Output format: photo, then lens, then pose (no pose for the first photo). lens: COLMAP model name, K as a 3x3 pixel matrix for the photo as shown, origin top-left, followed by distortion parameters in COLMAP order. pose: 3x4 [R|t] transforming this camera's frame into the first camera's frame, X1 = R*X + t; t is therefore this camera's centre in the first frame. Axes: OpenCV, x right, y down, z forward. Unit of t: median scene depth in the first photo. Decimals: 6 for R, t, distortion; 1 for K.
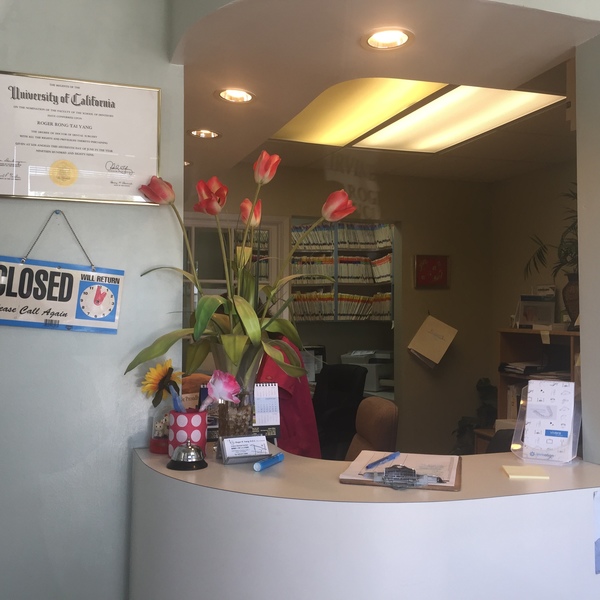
lens RADIAL K [[692.8, 0, 313.3], [0, 692.8, 276.1], [0, 0, 1]] dist [0.065457, -0.042008]
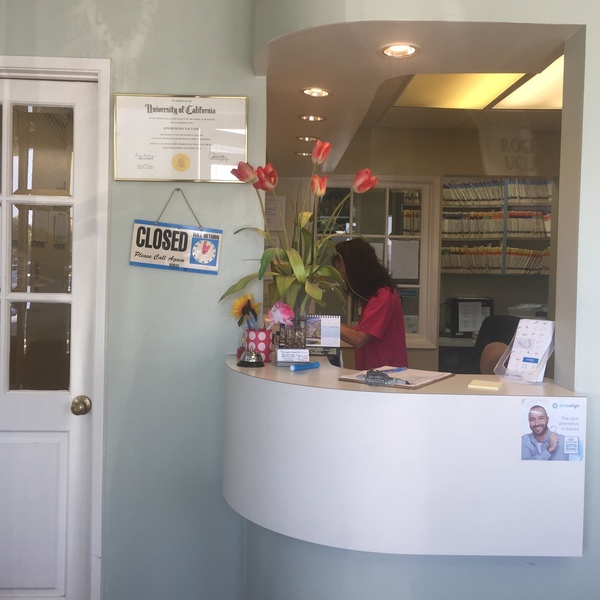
lens RADIAL K [[692.8, 0, 313.3], [0, 692.8, 276.1], [0, 0, 1]] dist [0.065457, -0.042008]
pose [[0.950329, 0.020496, -0.310571, 0.349605], [0.000440, 0.997740, 0.067190, -0.009581], [0.311246, -0.063990, 0.948173, -0.287907]]
